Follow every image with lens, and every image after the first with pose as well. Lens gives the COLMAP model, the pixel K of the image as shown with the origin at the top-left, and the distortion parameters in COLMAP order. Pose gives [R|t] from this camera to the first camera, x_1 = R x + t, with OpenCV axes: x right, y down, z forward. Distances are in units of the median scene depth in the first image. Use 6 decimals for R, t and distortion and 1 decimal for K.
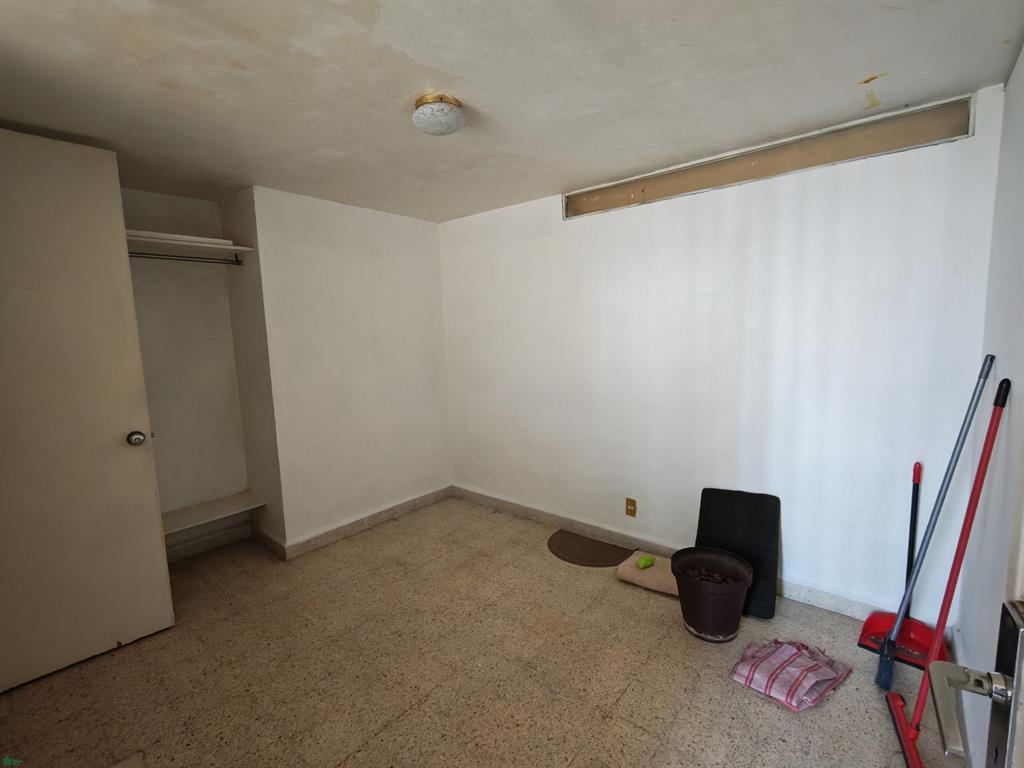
lens RADIAL K [[472.5, 0, 512.7], [0, 472.5, 383.8], [0, 0, 1]] dist [-0.002433, 0.001650]
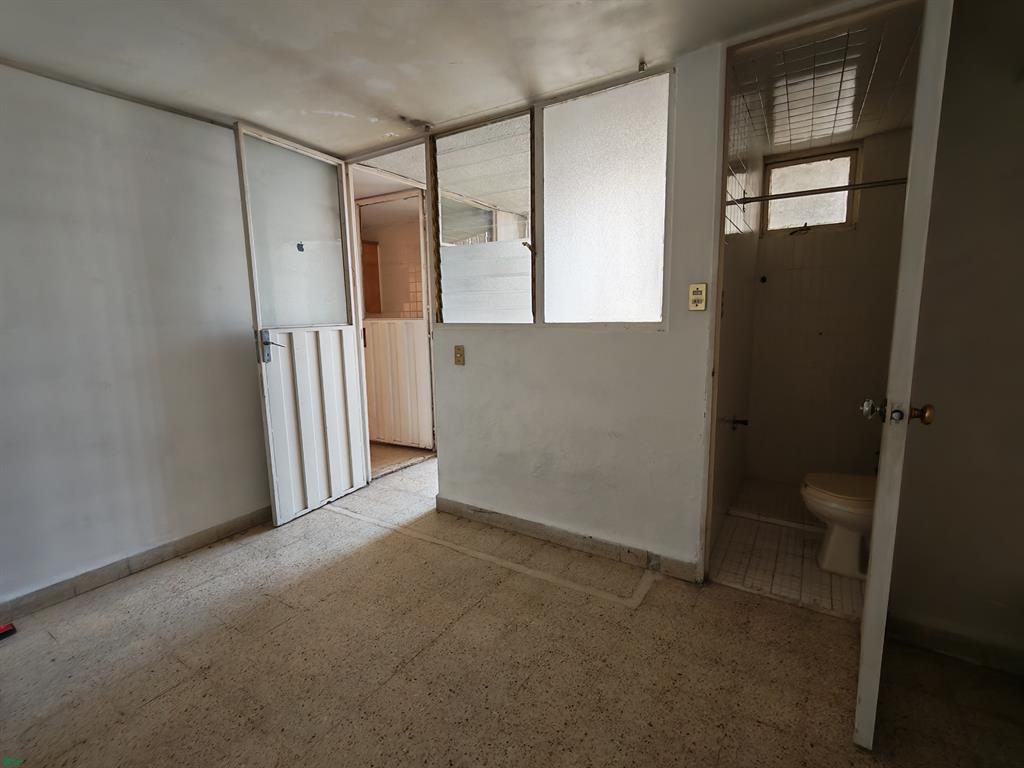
lens RADIAL K [[472.5, 0, 516.2], [0, 472.5, 384.6], [0, 0, 1]] dist [-0.002433, 0.001650]
pose [[-0.990383, 0.062499, -0.123434, -0.220789], [0.026840, 0.961997, 0.271738, -0.066856], [0.135726, 0.265811, -0.954423, 1.162136]]
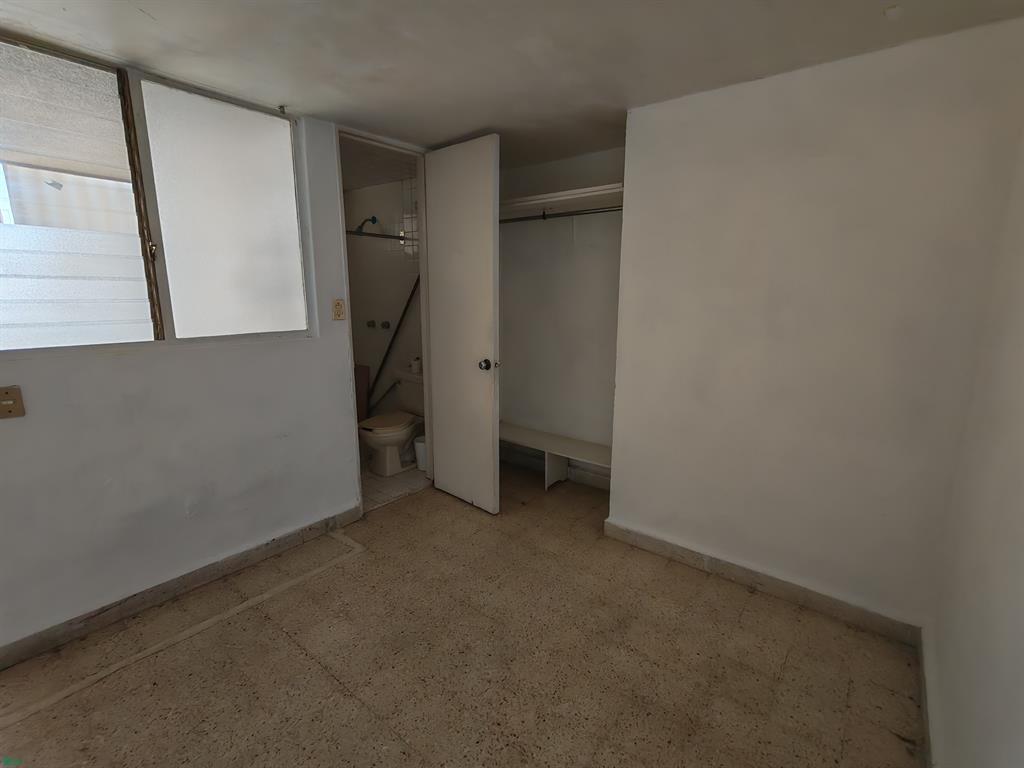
lens RADIAL K [[472.5, 0, 513.7], [0, 472.5, 384.5], [0, 0, 1]] dist [-0.002433, 0.001650]
pose [[0.022052, 0.229653, -0.973023, 0.380243], [-0.128297, 0.965862, 0.225055, -0.105202], [0.991491, 0.119873, 0.050763, 0.794673]]
